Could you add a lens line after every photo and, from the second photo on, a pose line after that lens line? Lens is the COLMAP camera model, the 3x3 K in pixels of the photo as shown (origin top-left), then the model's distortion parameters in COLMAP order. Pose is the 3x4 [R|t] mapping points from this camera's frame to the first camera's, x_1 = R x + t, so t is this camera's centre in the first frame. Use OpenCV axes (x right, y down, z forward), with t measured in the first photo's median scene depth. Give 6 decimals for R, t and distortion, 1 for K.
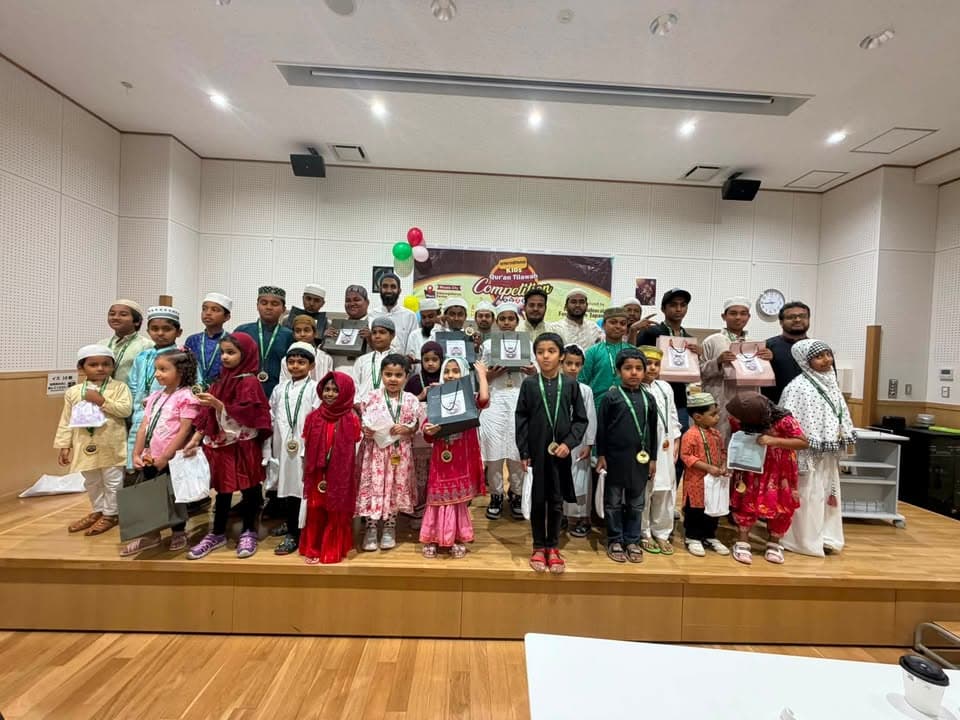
lens RADIAL K [[405.5, 0, 479.8], [0, 405.5, 363.2], [0, 0, 1]] dist [0.001160, 0.000541]
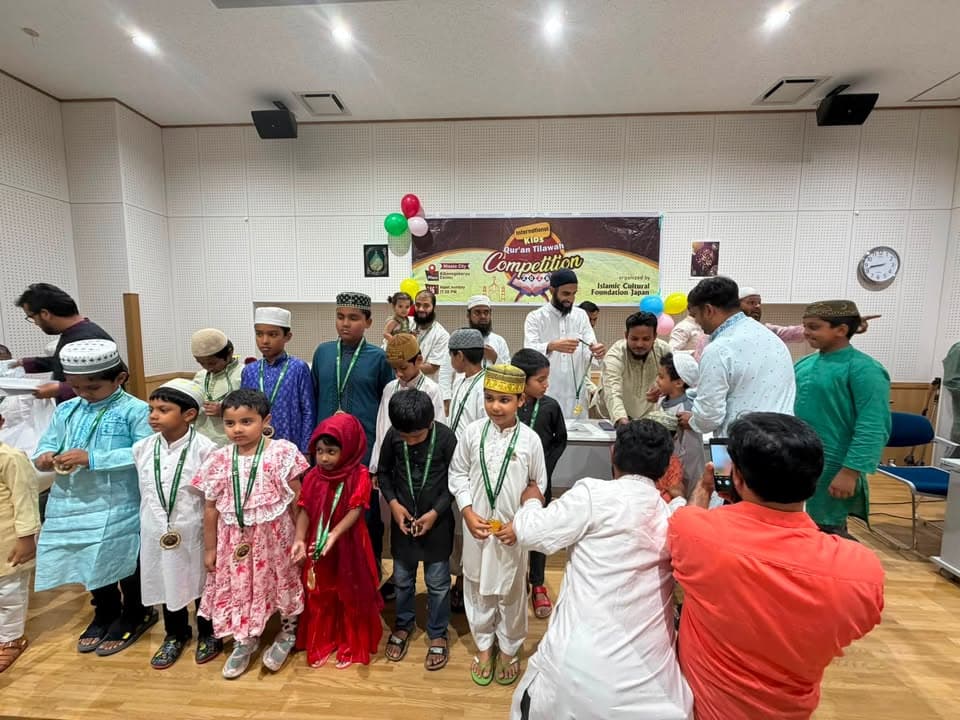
lens RADIAL K [[405.5, 0, 476.5], [0, 405.5, 365.9], [0, 0, 1]] dist [0.001160, 0.000541]
pose [[0.994885, -0.025584, -0.097722, 0.044123], [0.033317, 0.996370, 0.078338, -0.048479], [0.095363, -0.081193, 0.992126, 0.172335]]
